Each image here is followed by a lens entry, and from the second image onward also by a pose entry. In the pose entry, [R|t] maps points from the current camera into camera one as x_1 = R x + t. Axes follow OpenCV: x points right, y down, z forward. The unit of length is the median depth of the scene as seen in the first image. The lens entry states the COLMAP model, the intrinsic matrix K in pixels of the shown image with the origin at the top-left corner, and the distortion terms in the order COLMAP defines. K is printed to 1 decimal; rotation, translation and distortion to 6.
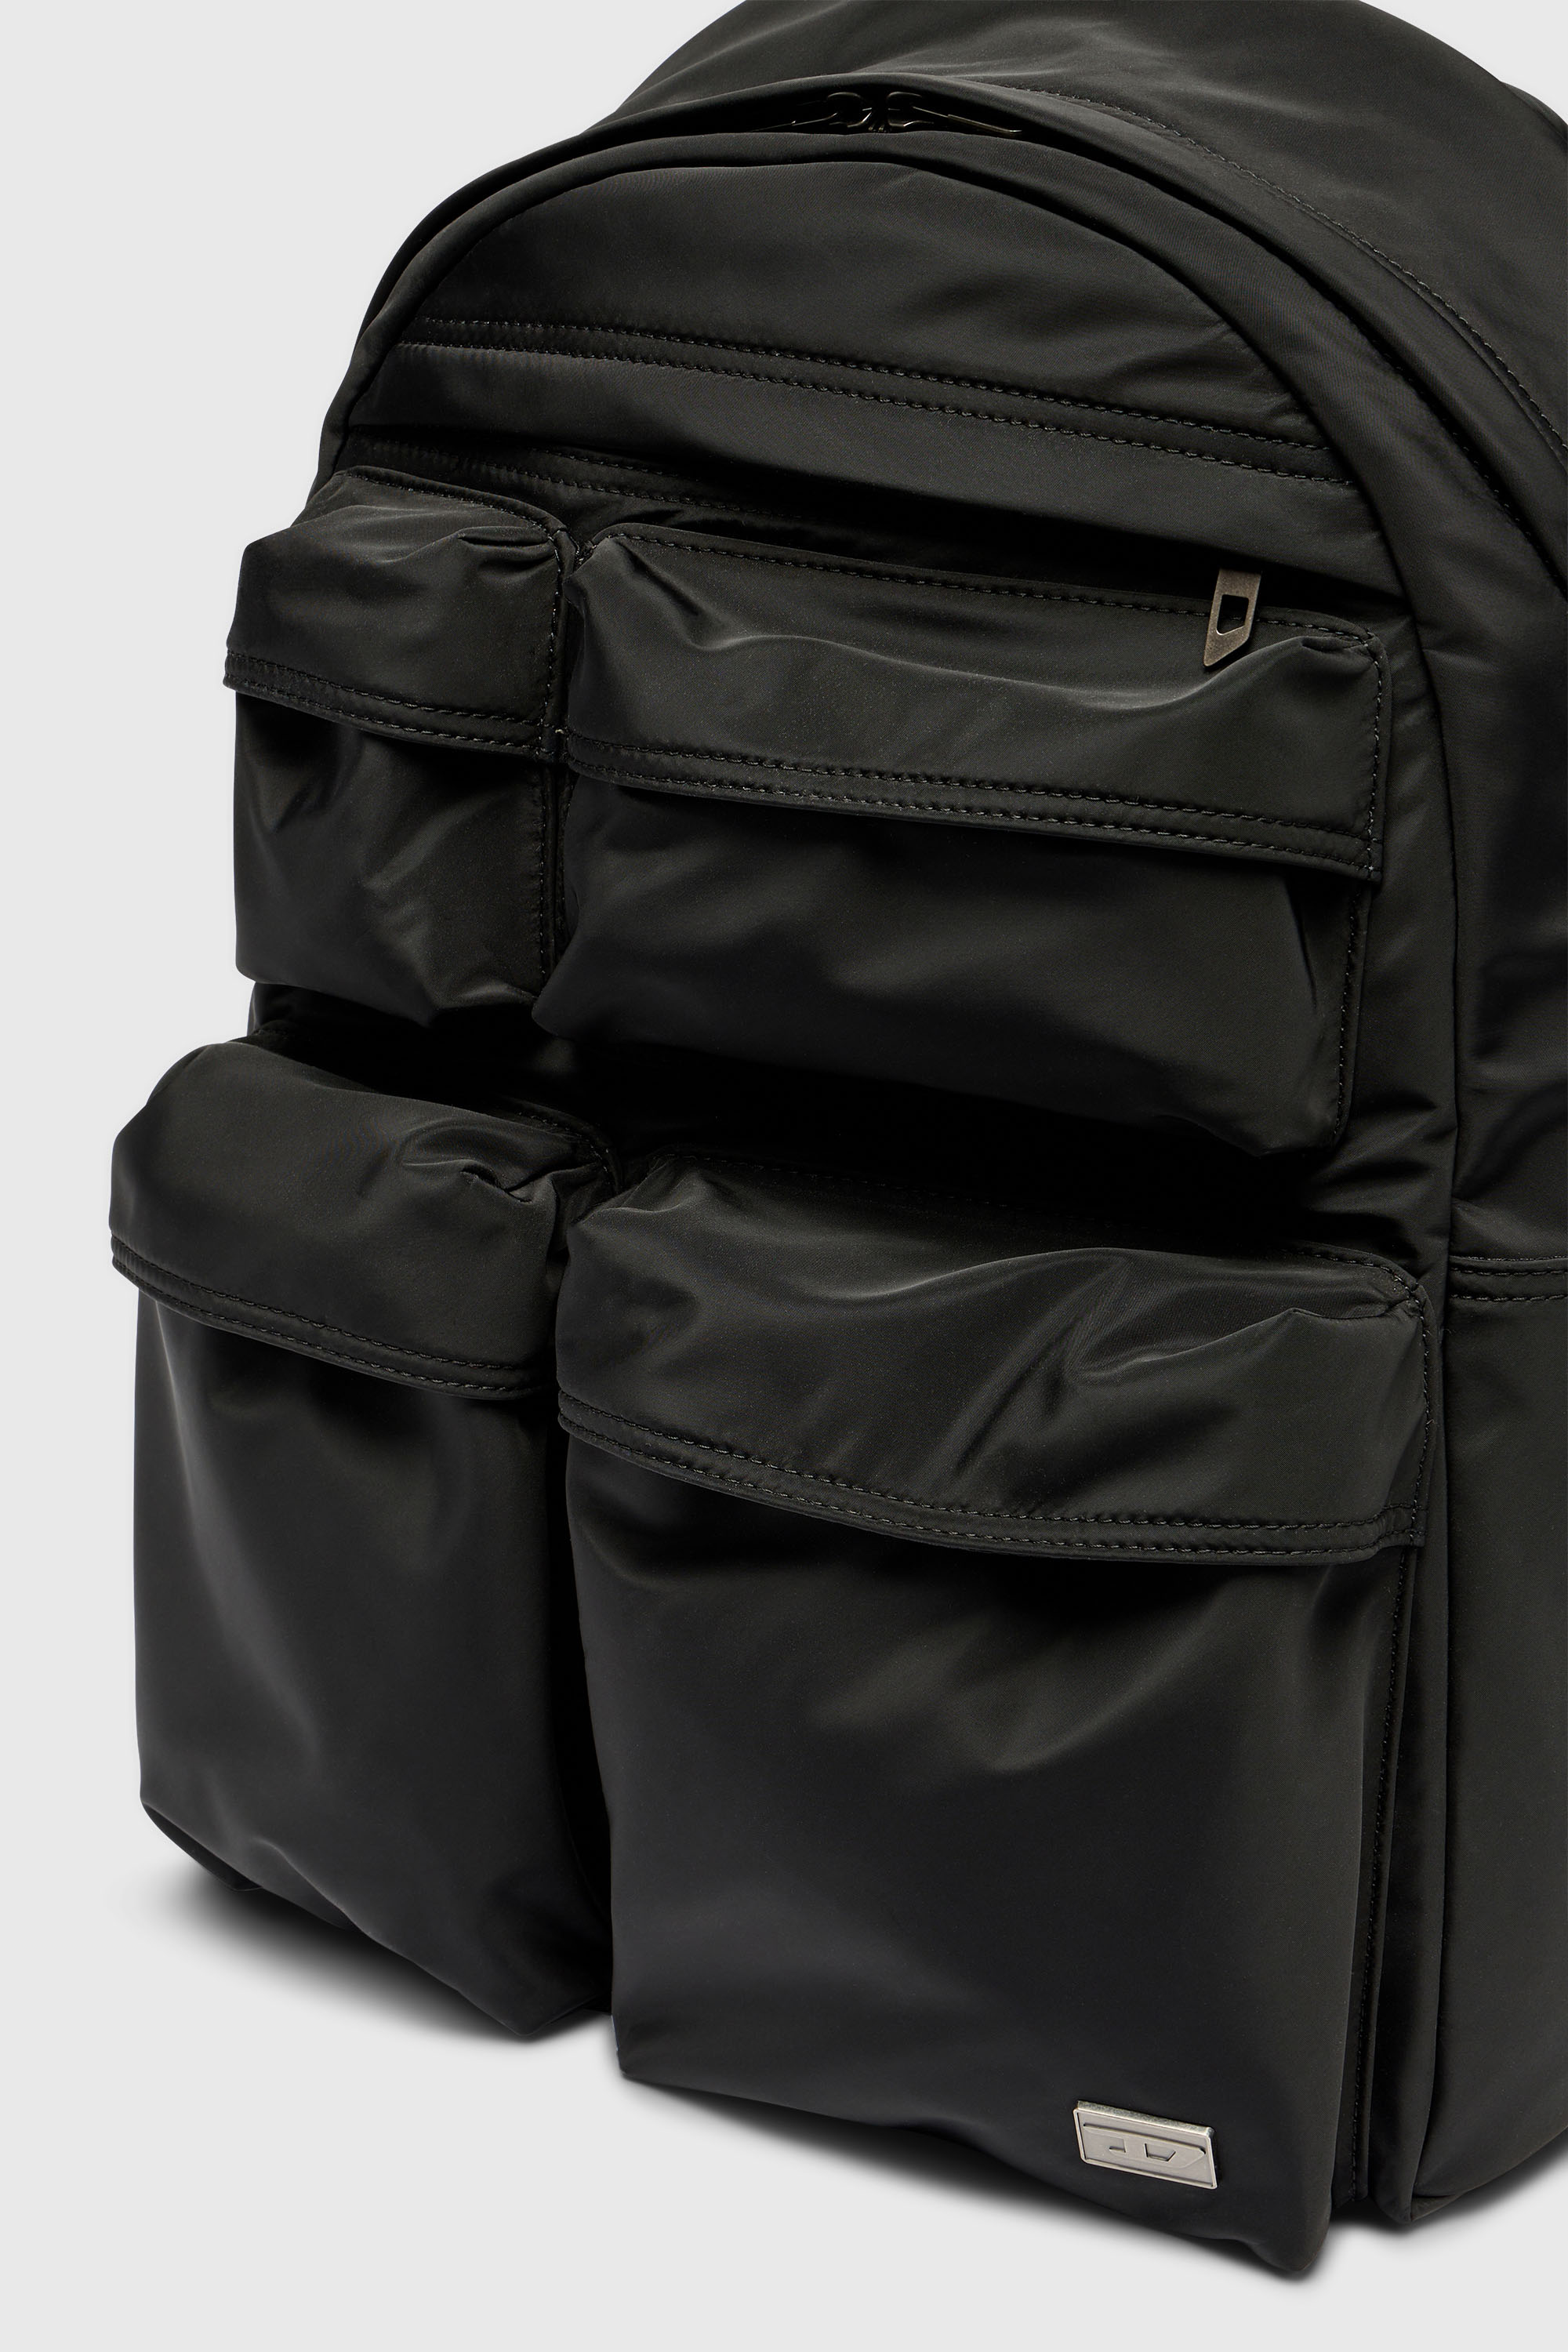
lens RADIAL K [[4659.8, 0, 784.0], [0, 4659.8, 1176.0], [0, 0, 1]] dist [0.003594, -3.357714]
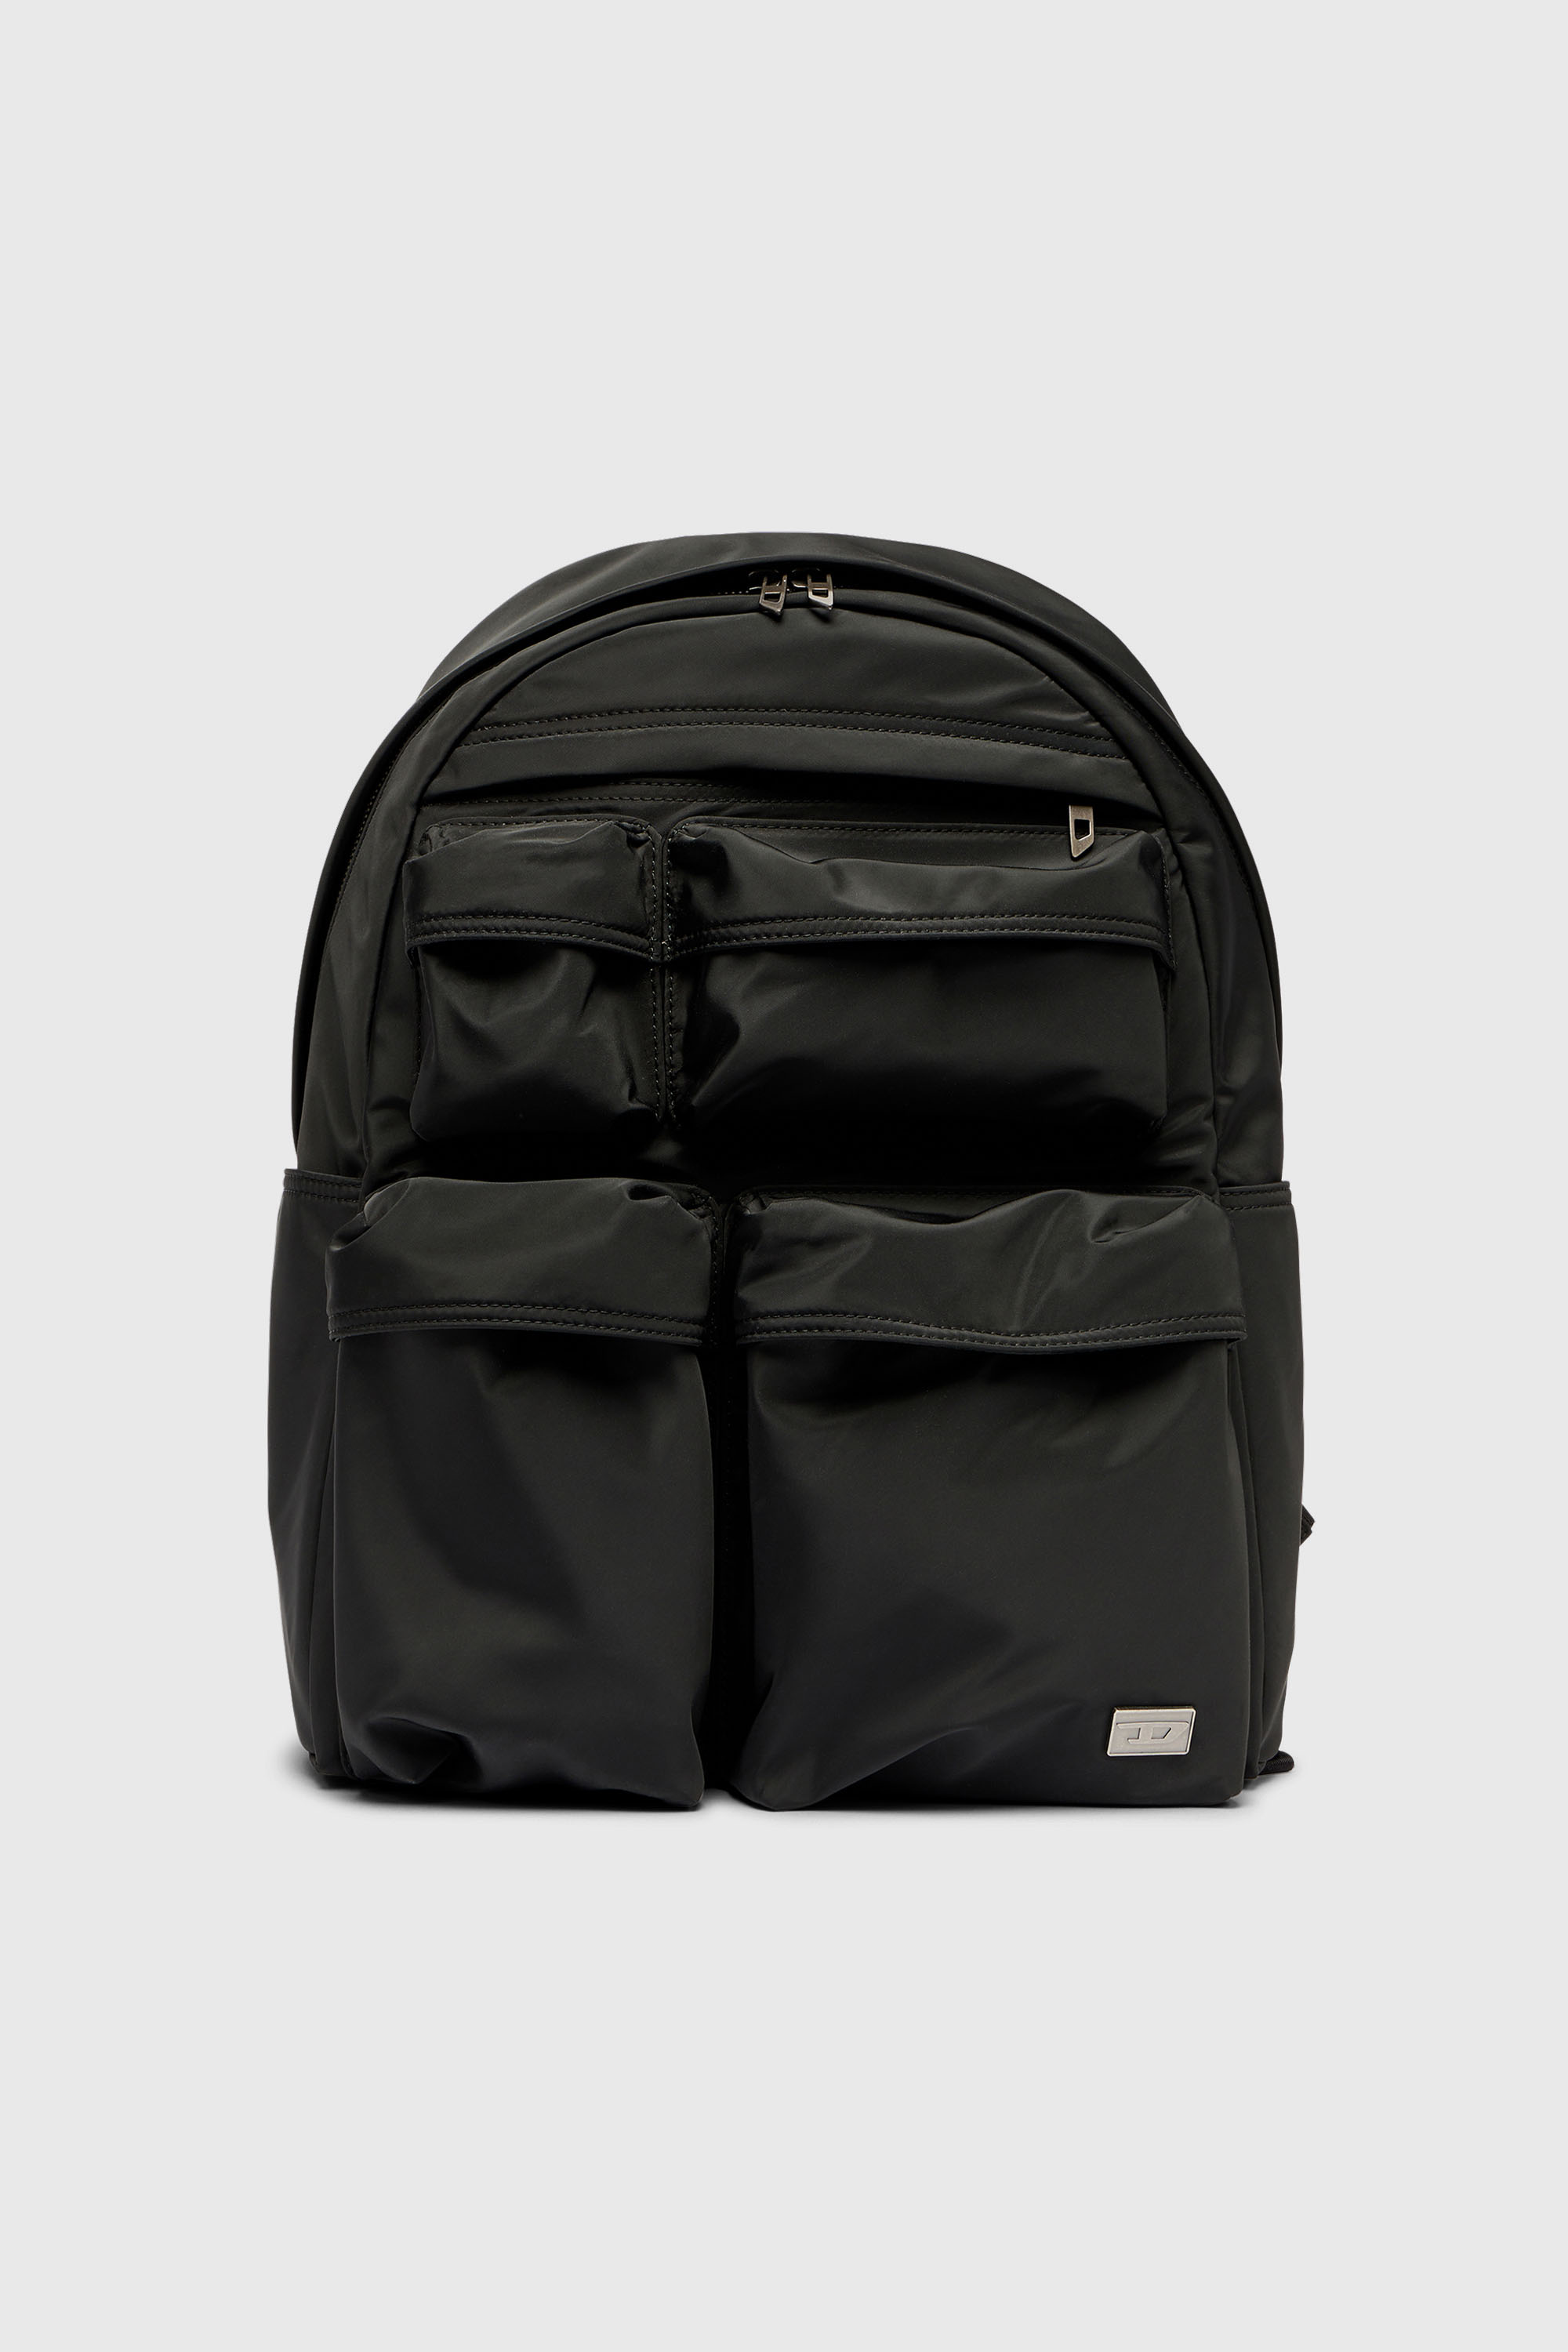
lens RADIAL K [[4659.8, 0, 784.0], [0, 4659.8, 1176.0], [0, 0, 1]] dist [0.003594, -3.357714]
pose [[0.826697, -0.035508, 0.561526, -1.011926], [0.193000, 0.955351, -0.223729, 0.387100], [-0.528511, 0.293331, 0.796639, -0.334980]]
